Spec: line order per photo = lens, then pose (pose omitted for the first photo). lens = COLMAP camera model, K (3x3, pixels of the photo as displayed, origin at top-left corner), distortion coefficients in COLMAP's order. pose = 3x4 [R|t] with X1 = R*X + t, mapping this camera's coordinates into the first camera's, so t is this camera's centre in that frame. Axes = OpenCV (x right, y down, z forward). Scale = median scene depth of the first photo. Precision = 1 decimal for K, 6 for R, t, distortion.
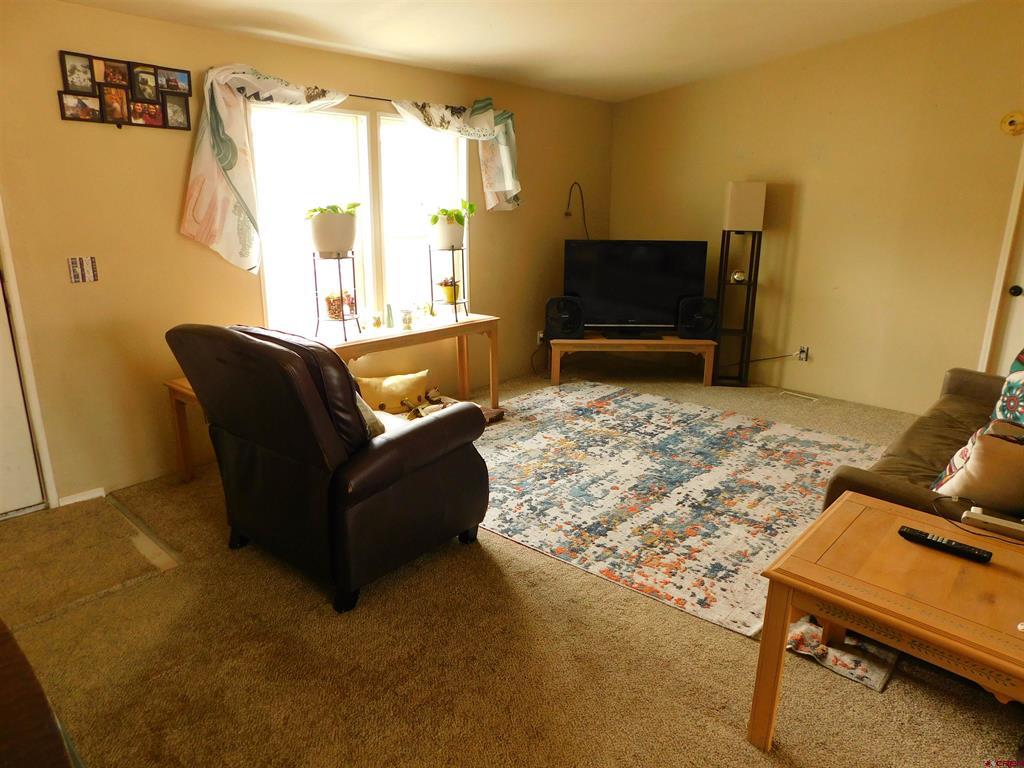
lens RADIAL K [[677.6, 0, 513.5], [0, 677.6, 378.4], [0, 0, 1]] dist [-0.071254, 0.059043]
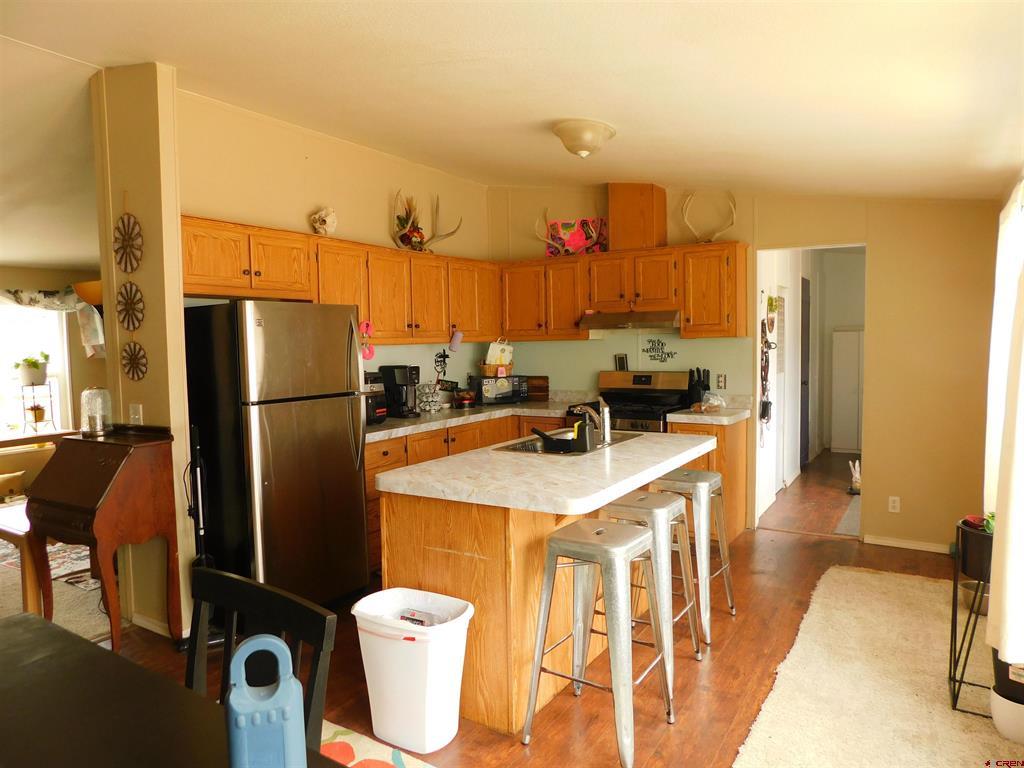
lens RADIAL K [[677.6, 0, 513.5], [0, 677.6, 378.4], [0, 0, 1]] dist [-0.071254, 0.059043]
pose [[0.984246, -0.044256, 0.171176, 0.684315], [0.079083, 0.976114, -0.202355, 0.168194], [-0.158132, 0.212704, 0.964236, -0.555599]]
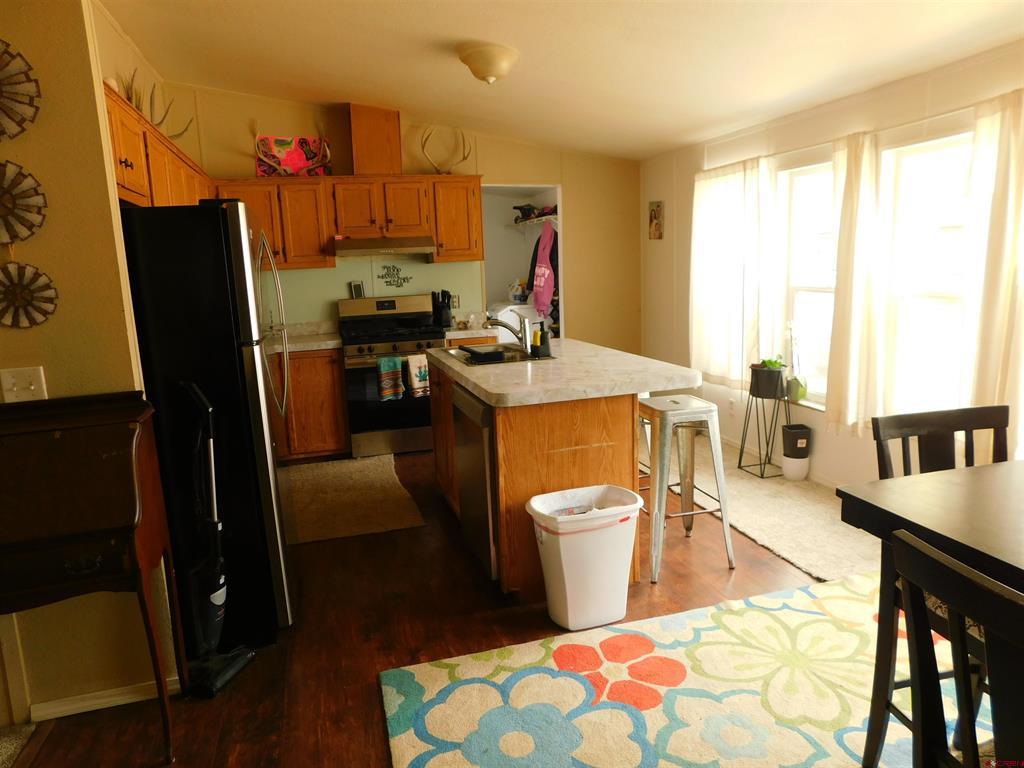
lens RADIAL K [[677.6, 0, 513.5], [0, 677.6, 378.4], [0, 0, 1]] dist [-0.071254, 0.059043]
pose [[0.519362, -0.179393, 0.835513, 0.179732], [0.270586, 0.961932, 0.038337, 0.089629], [-0.810584, 0.206168, 0.548132, -0.268735]]
